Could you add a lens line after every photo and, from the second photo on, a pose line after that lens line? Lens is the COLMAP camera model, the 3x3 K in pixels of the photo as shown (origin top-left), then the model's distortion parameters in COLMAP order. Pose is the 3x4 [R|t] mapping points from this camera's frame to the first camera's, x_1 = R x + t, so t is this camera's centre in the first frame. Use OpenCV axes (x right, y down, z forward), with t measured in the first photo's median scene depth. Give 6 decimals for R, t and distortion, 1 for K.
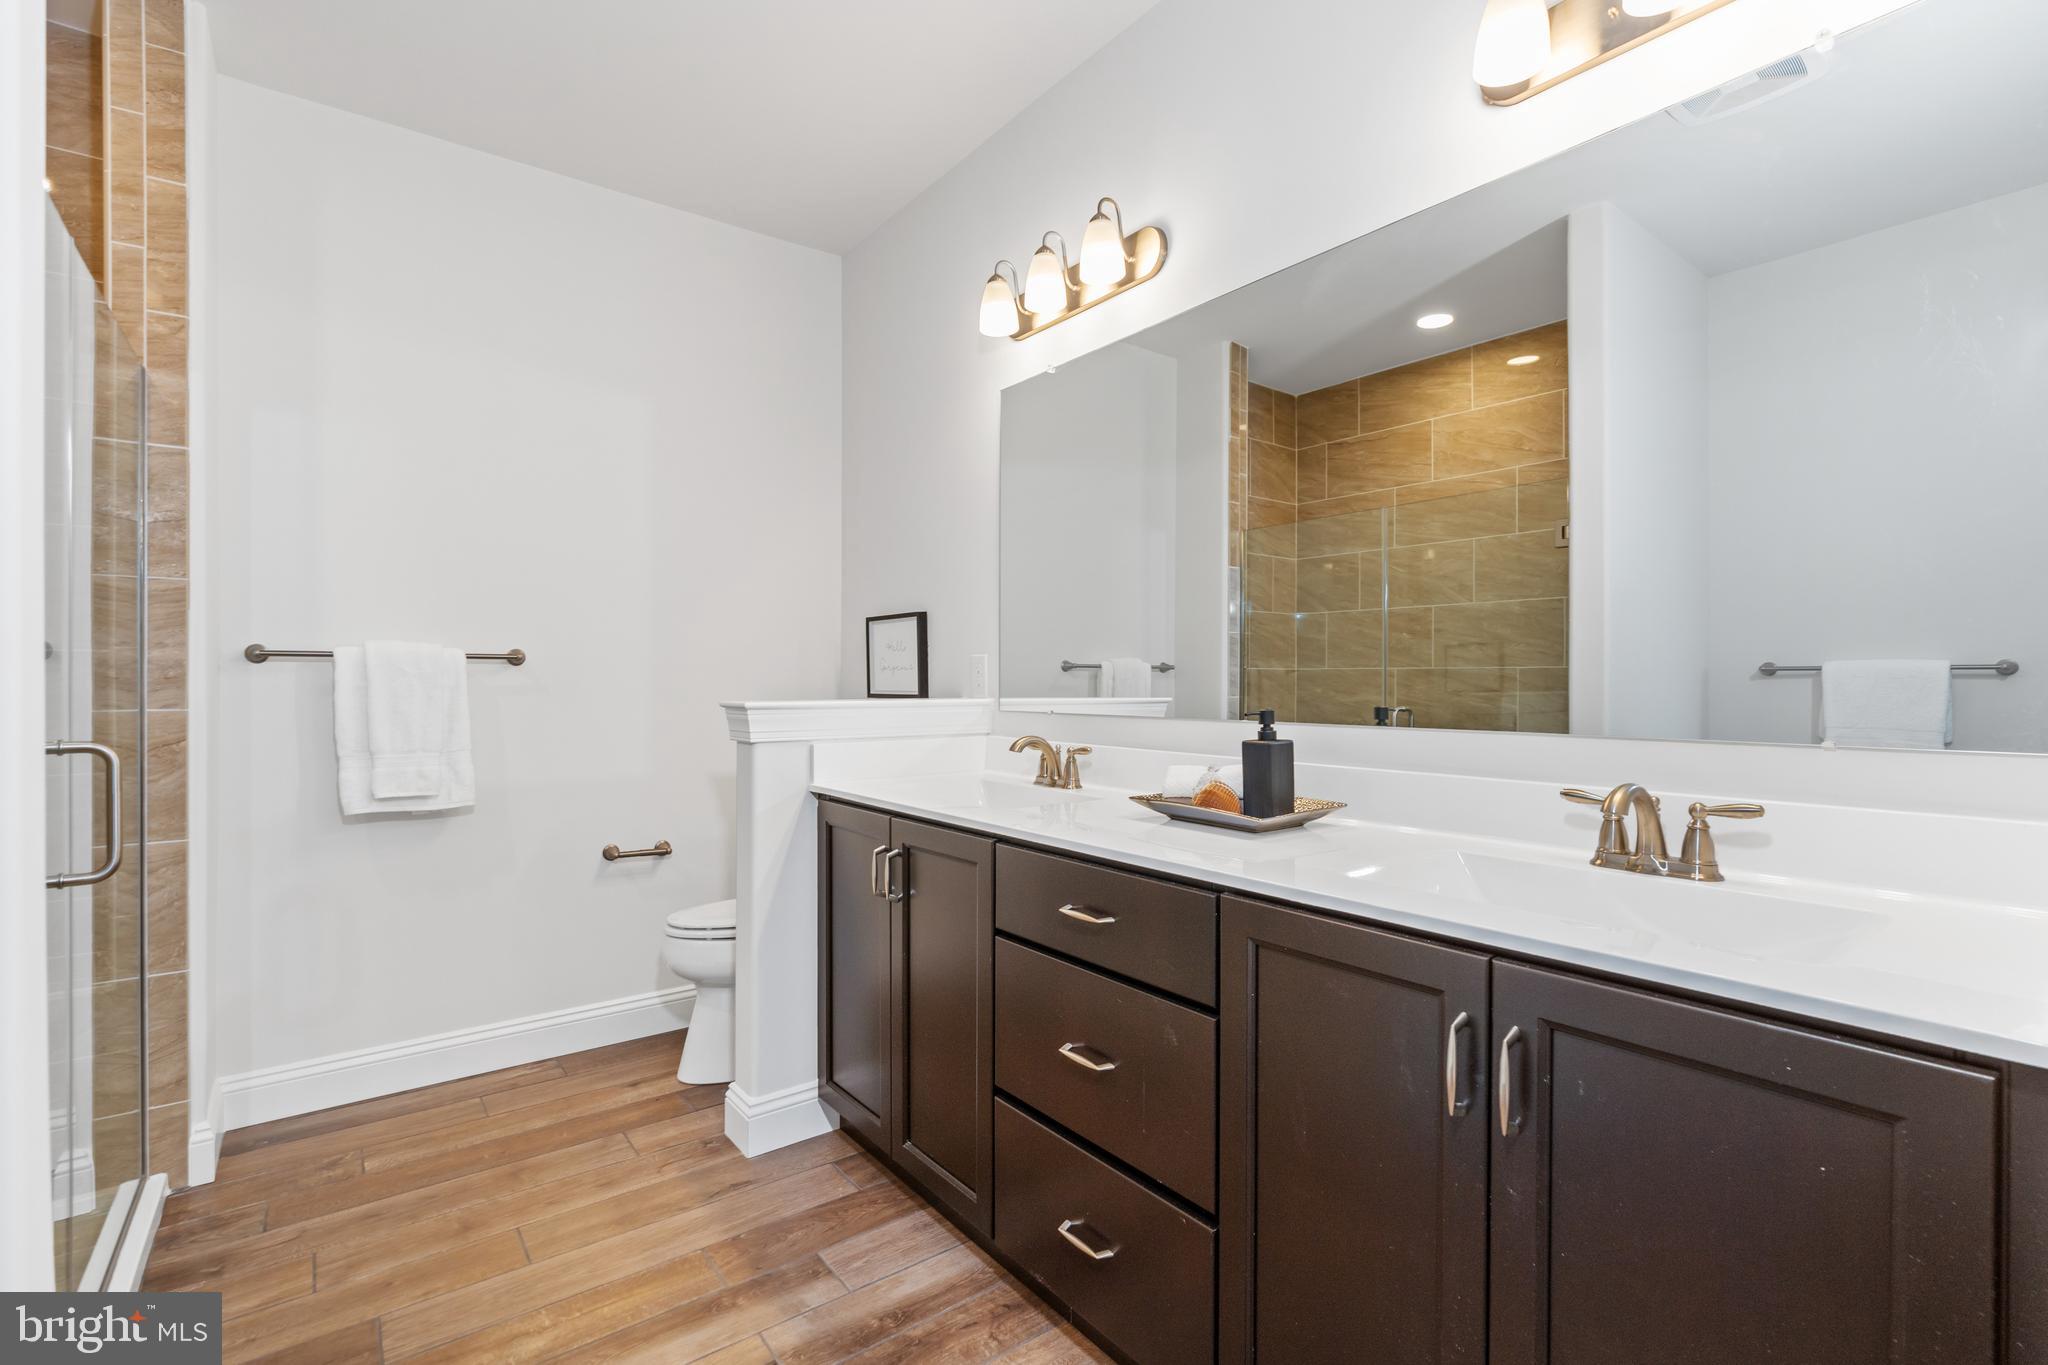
lens RADIAL K [[926.6, 0, 1013.9], [0, 926.6, 691.4], [0, 0, 1]] dist [-0.002728, -0.000071]
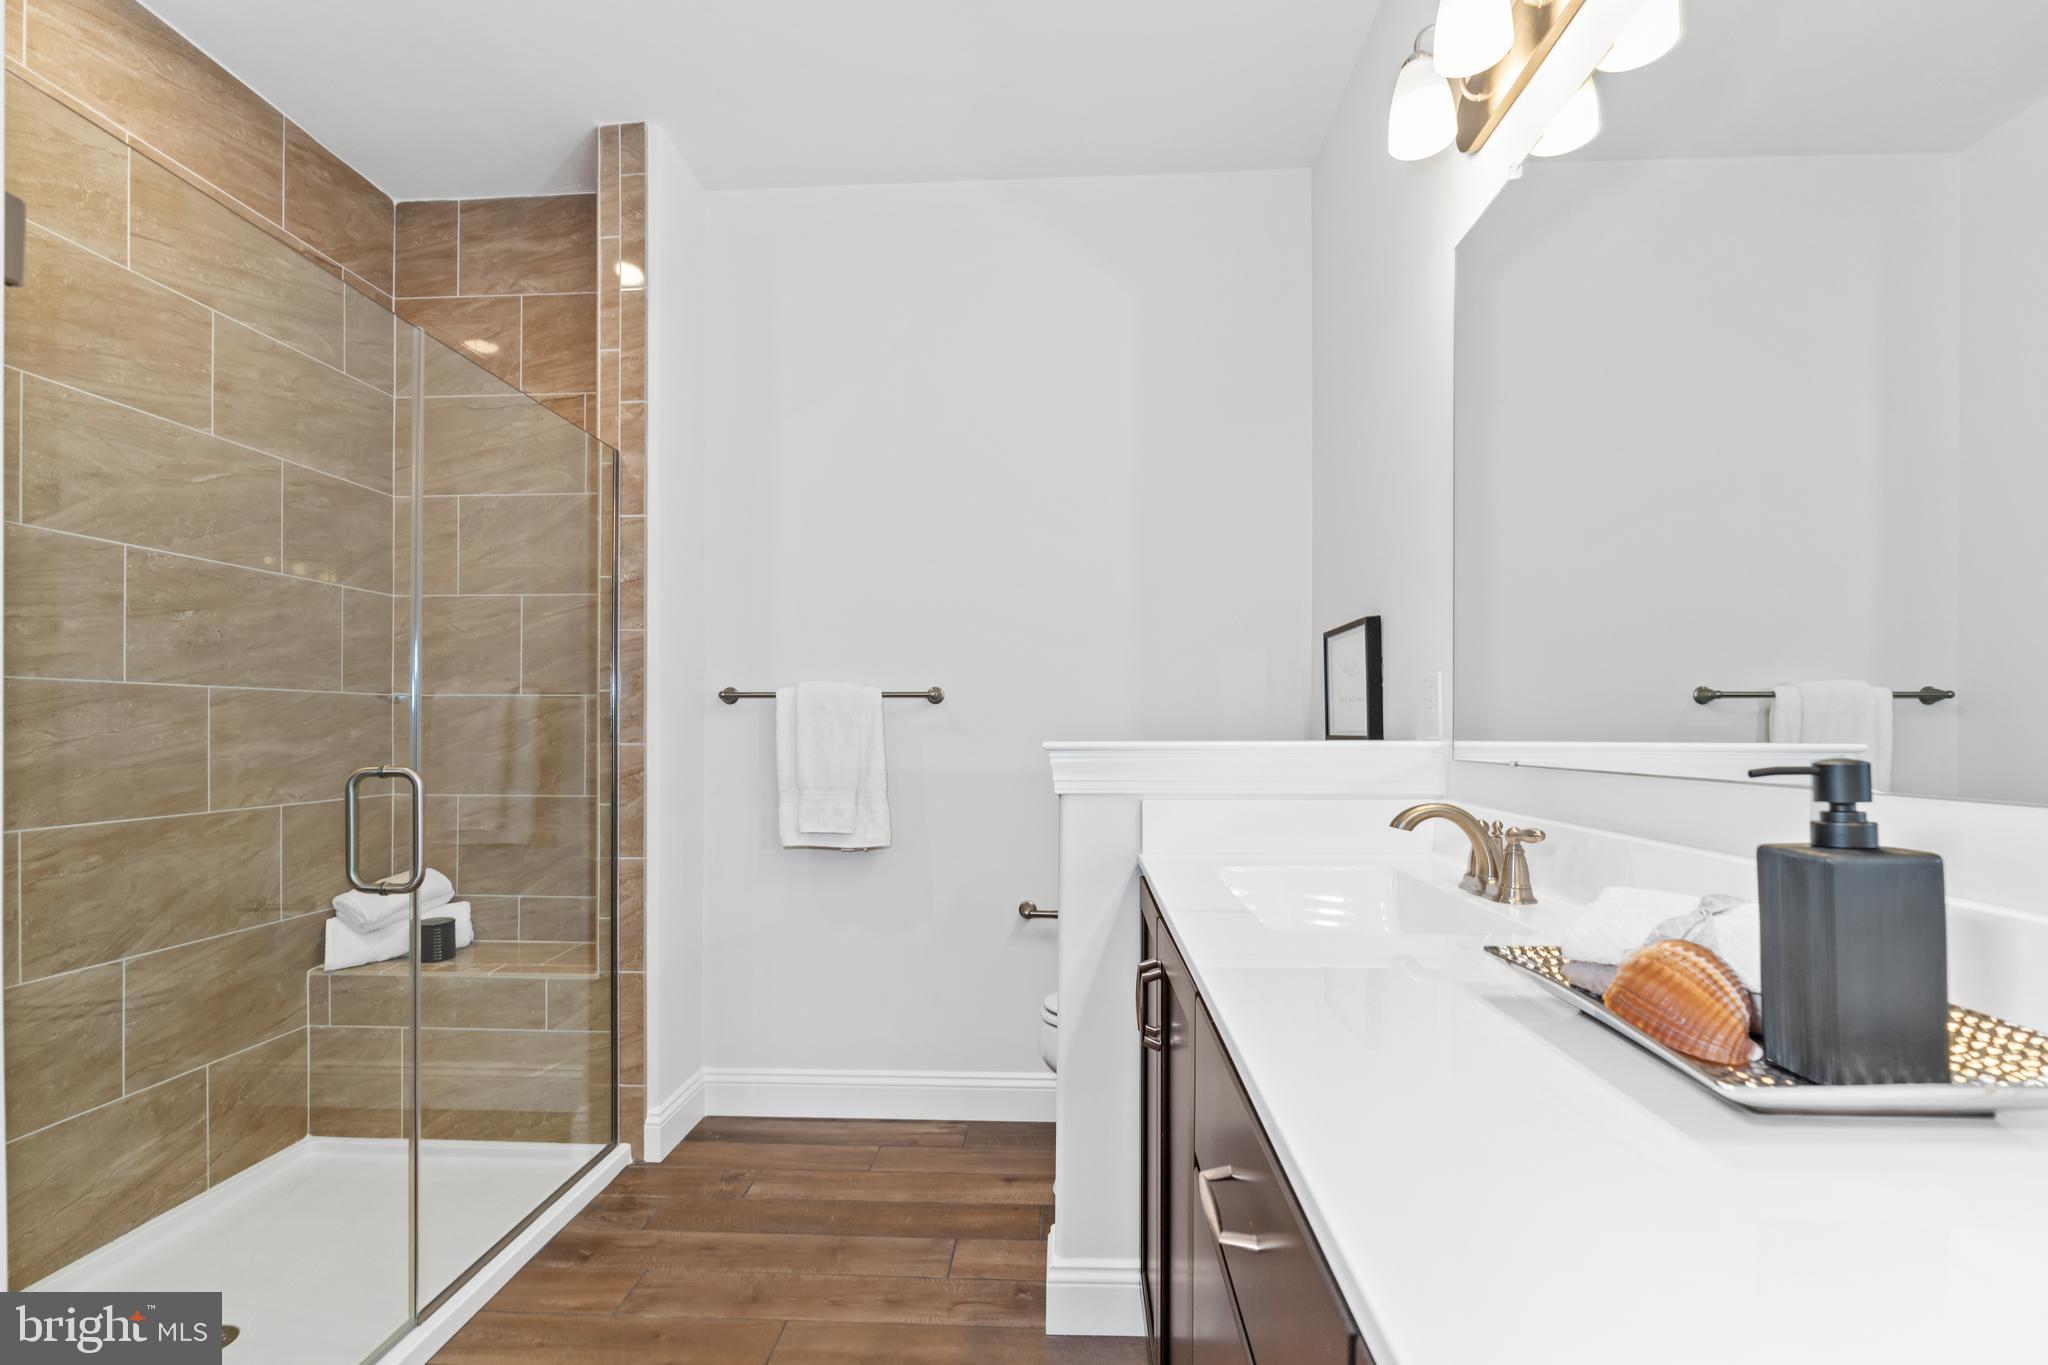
lens RADIAL K [[931.9, 0, 1024.5], [0, 931.9, 734.5], [0, 0, 1]] dist [-0.005441, -0.000189]
pose [[0.766994, 0.001591, -0.641652, 0.199882], [-0.006680, 0.999963, -0.005505, 0.010802], [0.641619, 0.008508, 0.766976, 0.404764]]
